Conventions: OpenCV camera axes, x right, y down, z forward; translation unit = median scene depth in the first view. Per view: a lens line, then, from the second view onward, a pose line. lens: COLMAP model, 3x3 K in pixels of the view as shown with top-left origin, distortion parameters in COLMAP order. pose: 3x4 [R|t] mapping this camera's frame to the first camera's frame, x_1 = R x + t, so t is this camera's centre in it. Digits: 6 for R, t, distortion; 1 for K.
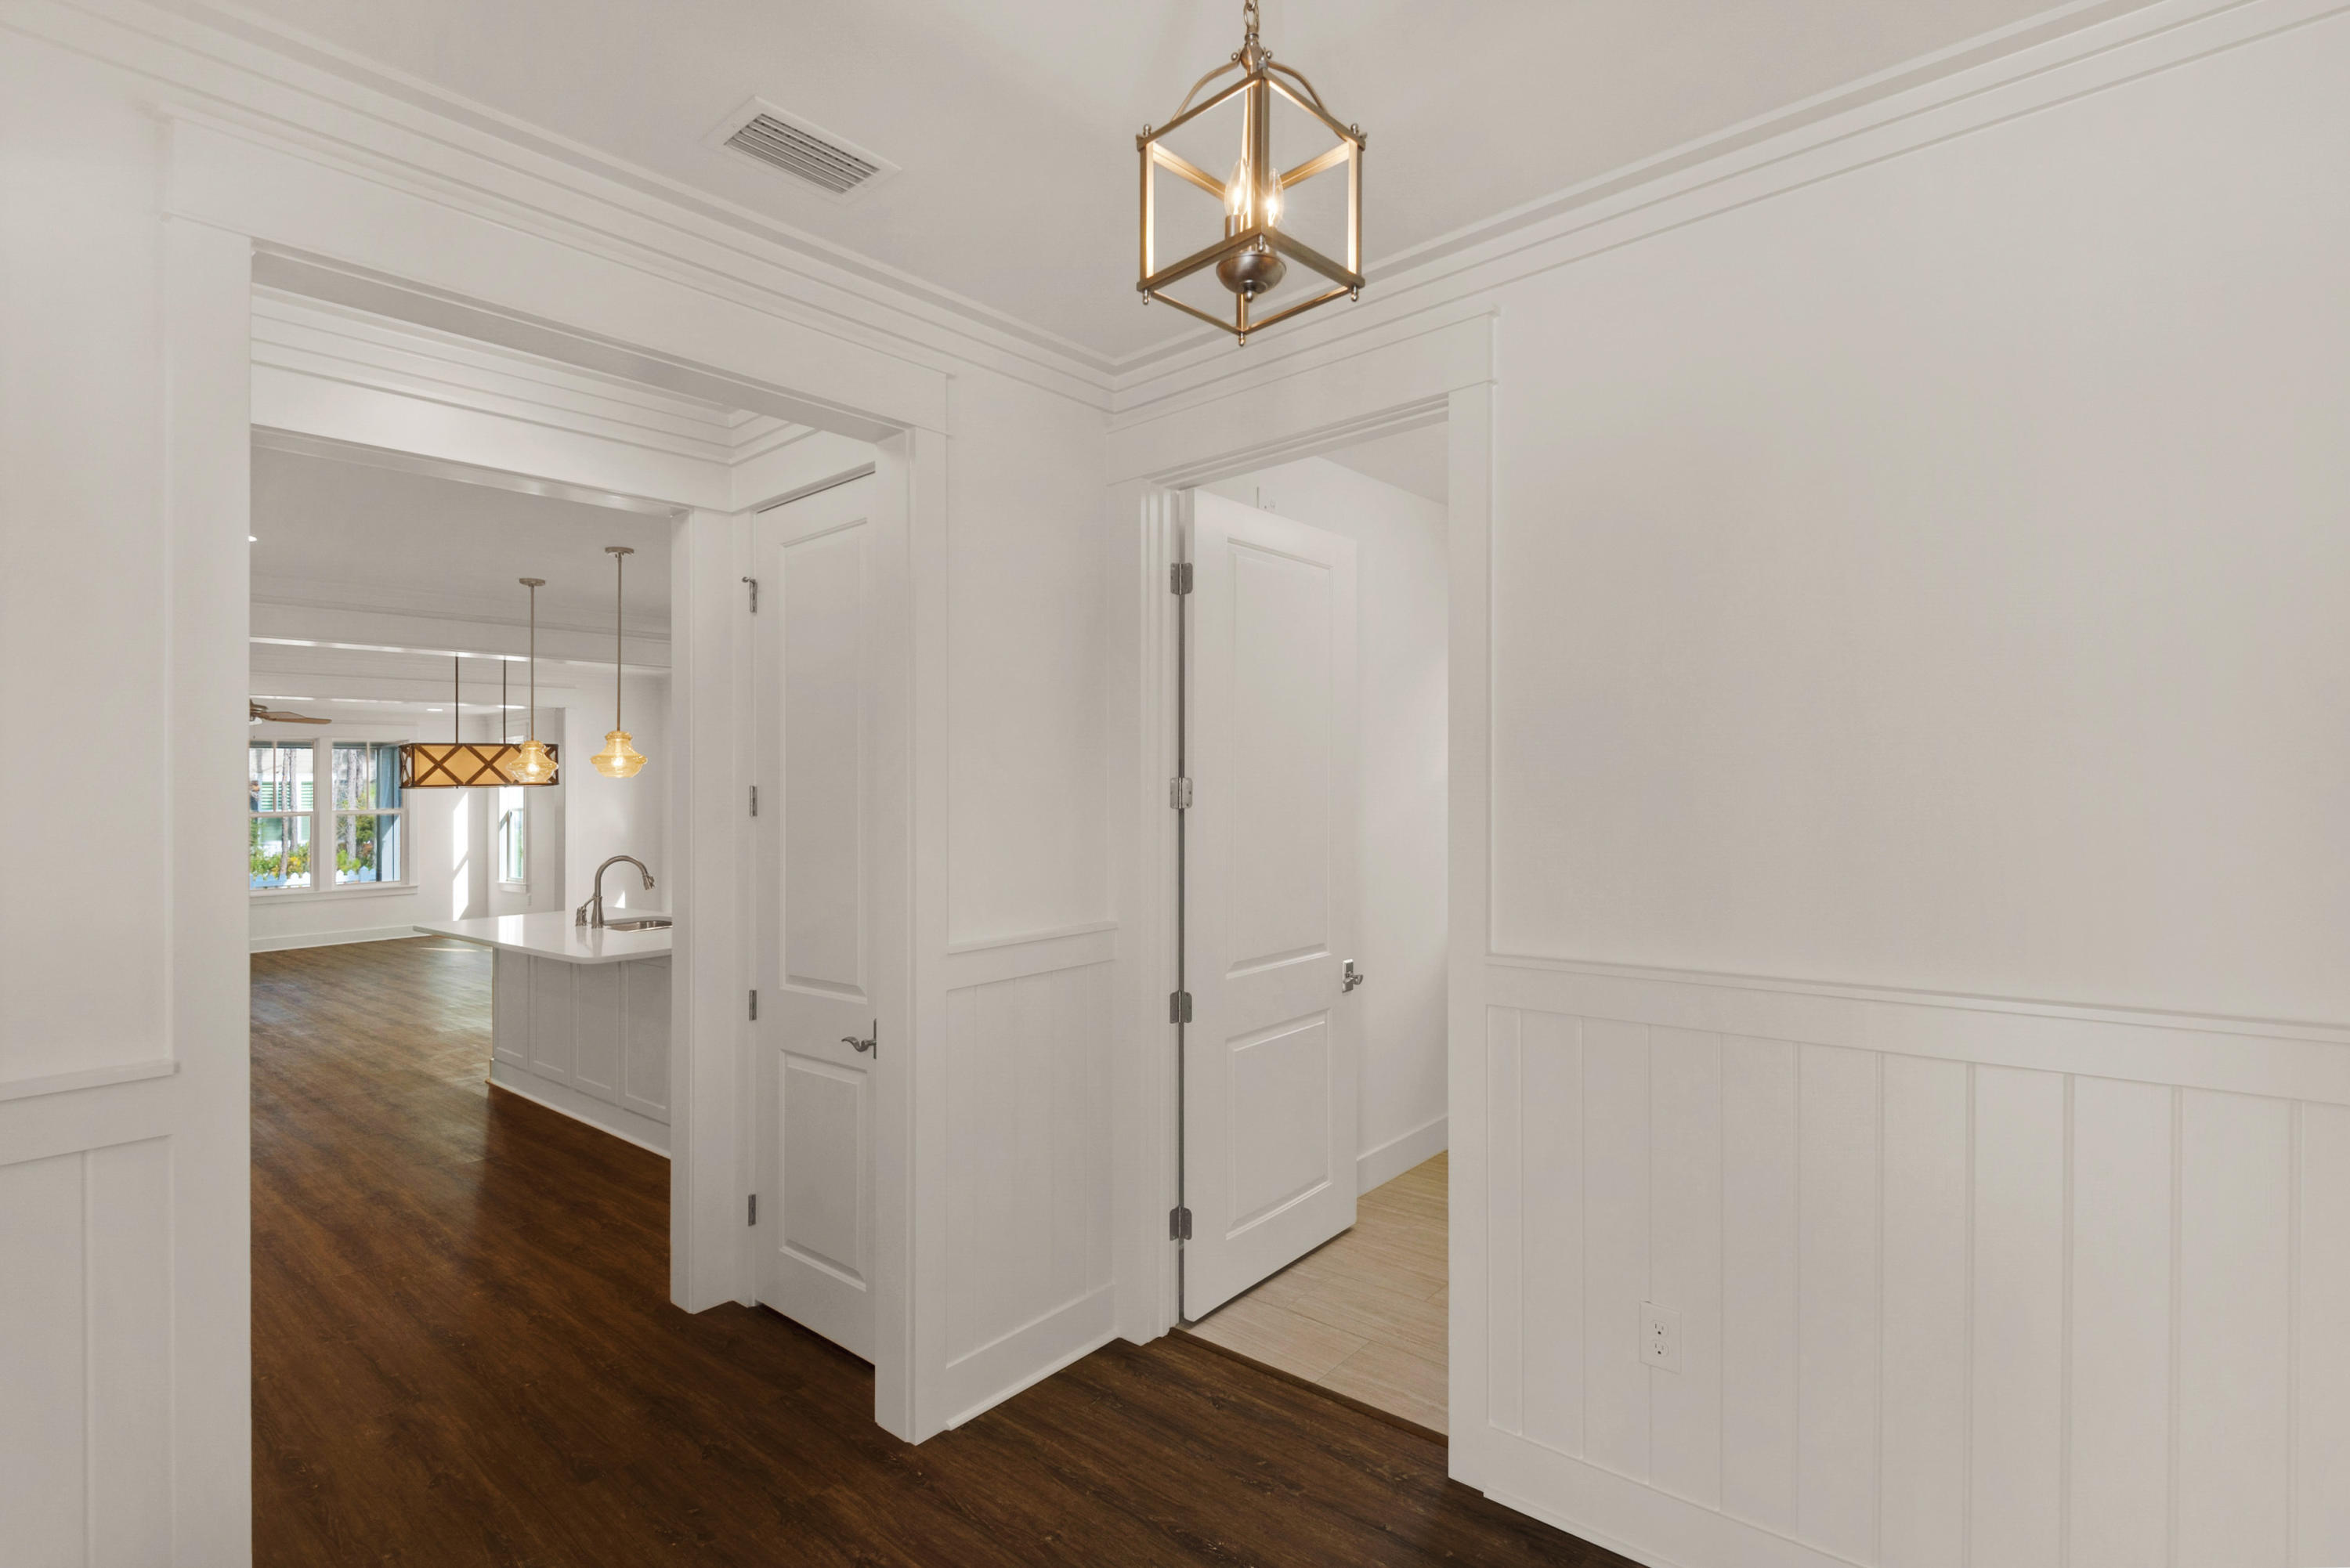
lens RADIAL K [[1128.0, 0, 1183.6], [0, 1128.0, 764.8], [0, 0, 1]] dist [0.002320, 0.000619]
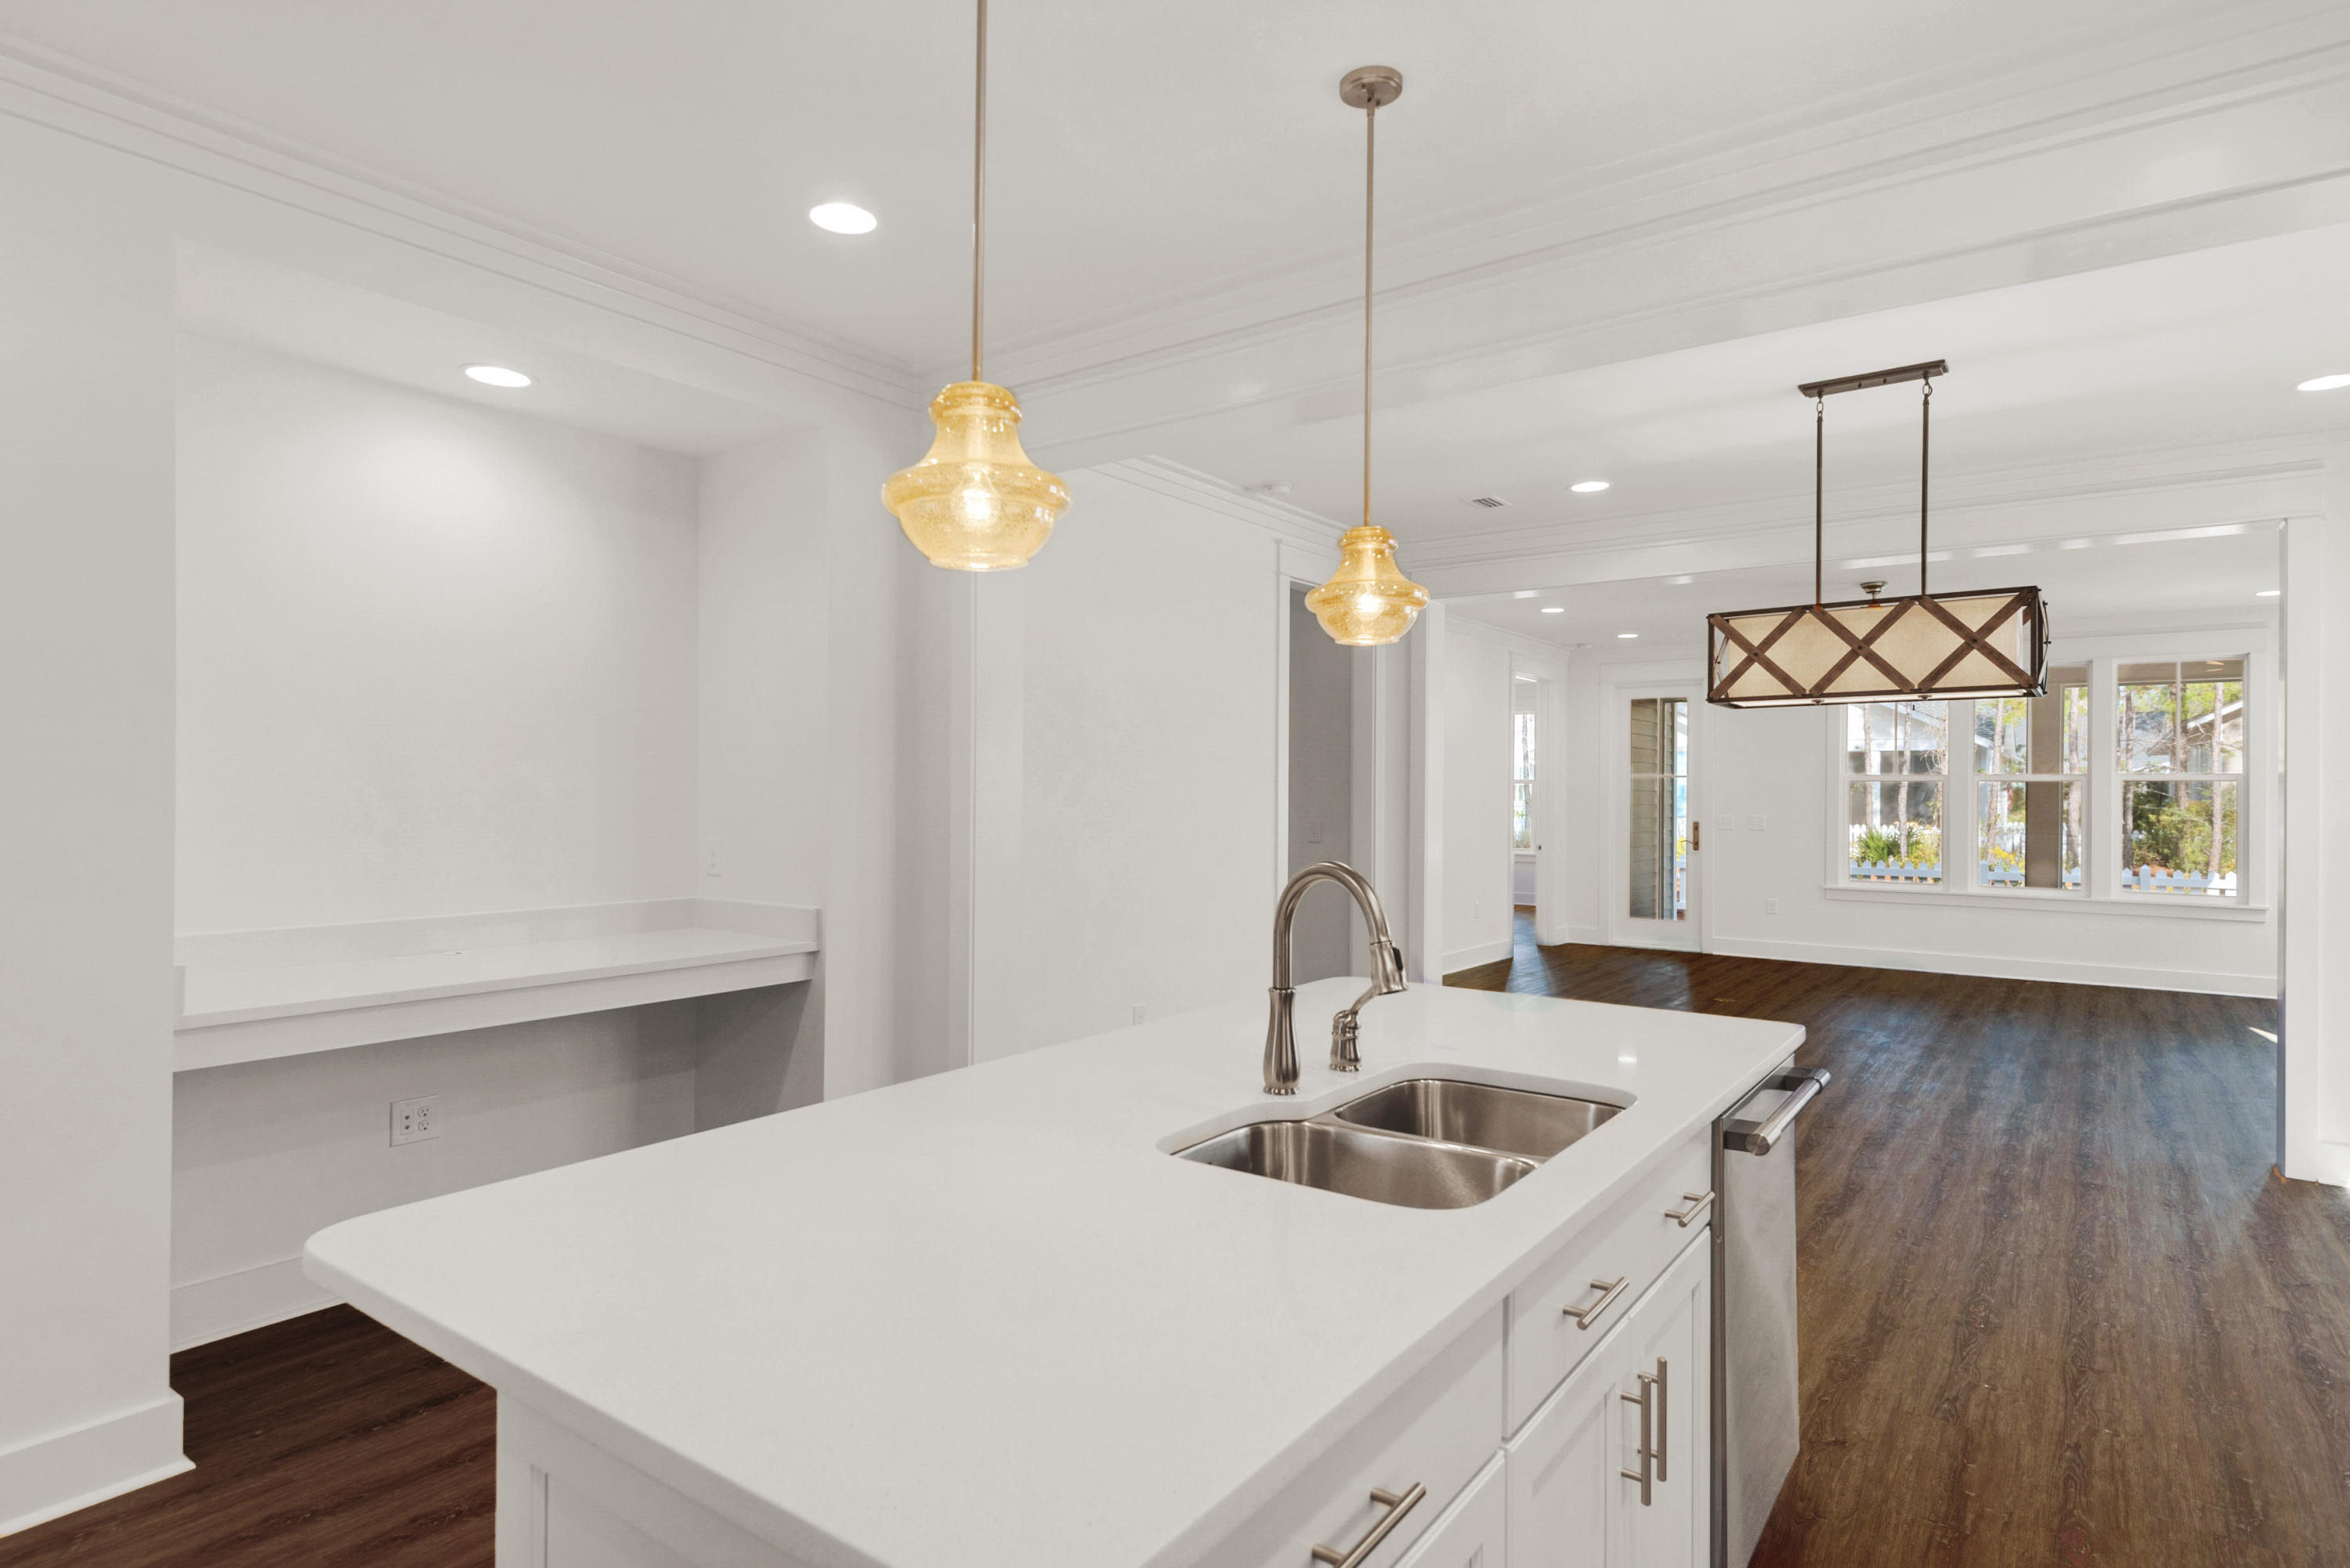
lens RADIAL K [[1252.8, 0, 1173.5], [0, 1252.8, 786.4], [0, 0, 1]] dist [0.035824, -0.019245]
pose [[0.076469, 0.021678, -0.996836, -0.138347], [0.015052, 0.999625, 0.022893, 0.039562], [0.996958, -0.016755, 0.076114, 0.699676]]
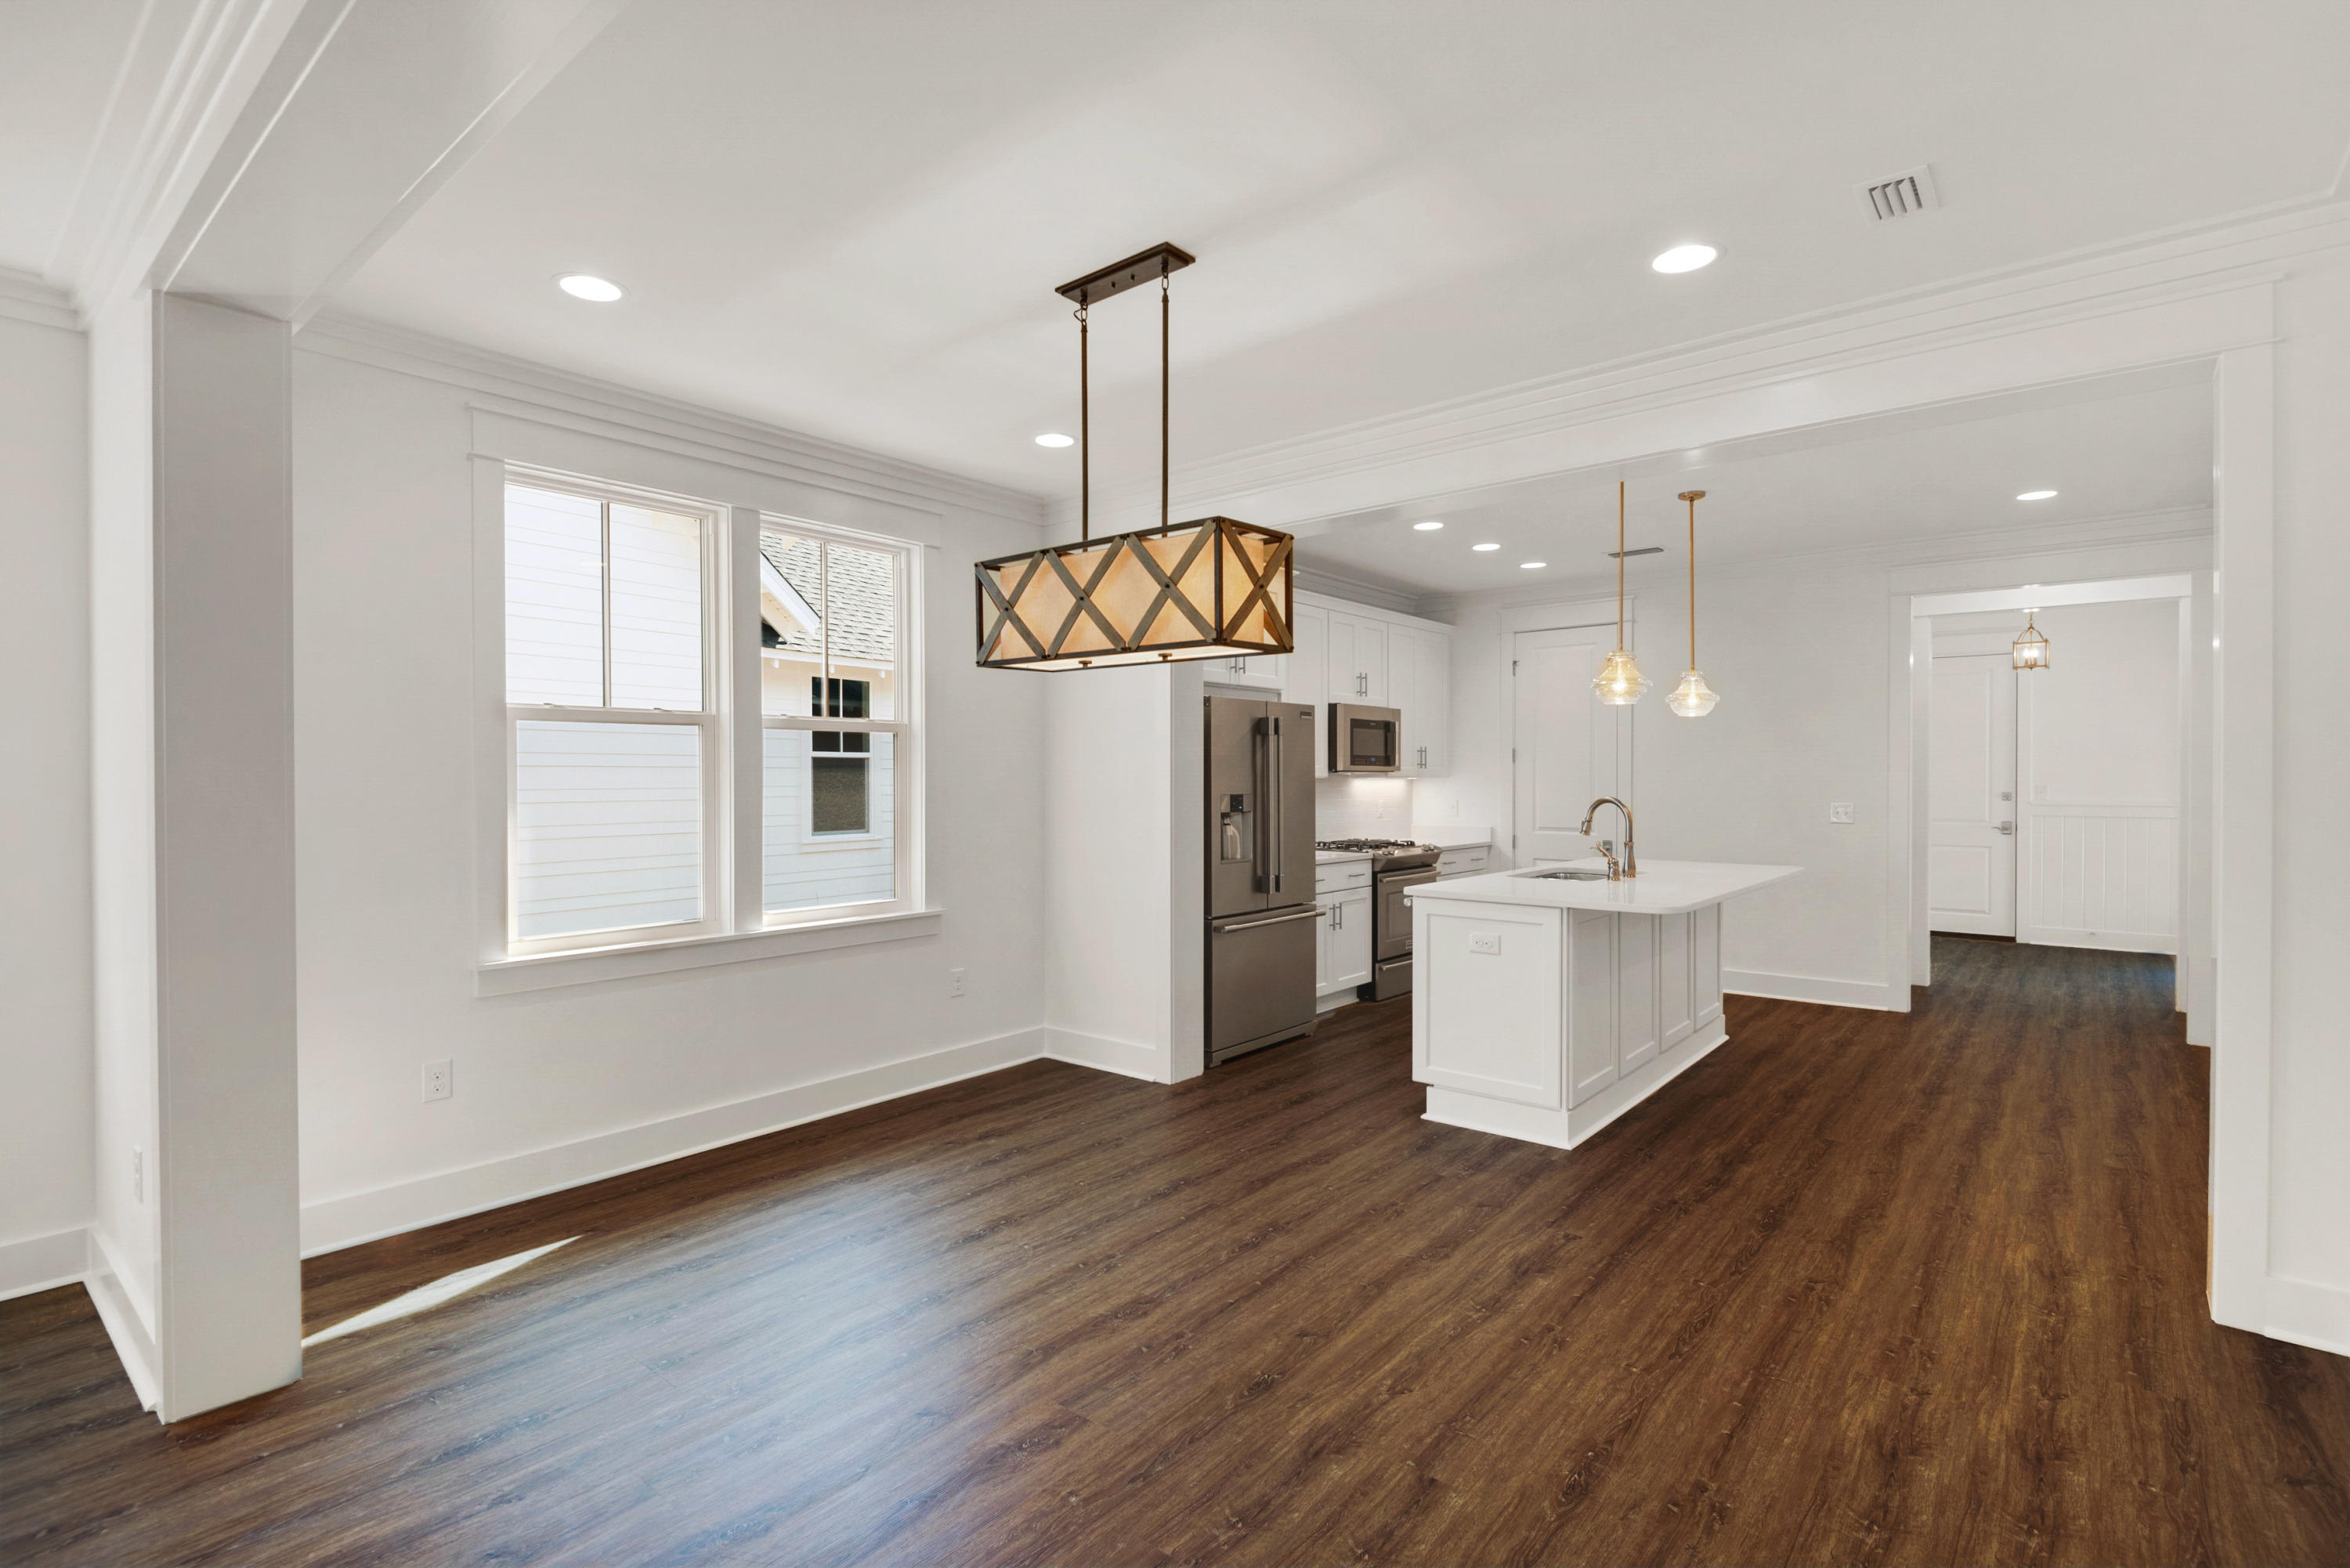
lens RADIAL K [[1085.3, 0, 1175.0], [0, 1085.3, 784.0], [0, 0, 1]] dist [0.010356, -0.012372]
pose [[-0.010370, 0.018490, 0.999775, -1.018775], [-0.022246, 0.999577, -0.018717, 0.069750], [-0.999699, -0.022435, -0.009954, 1.012421]]
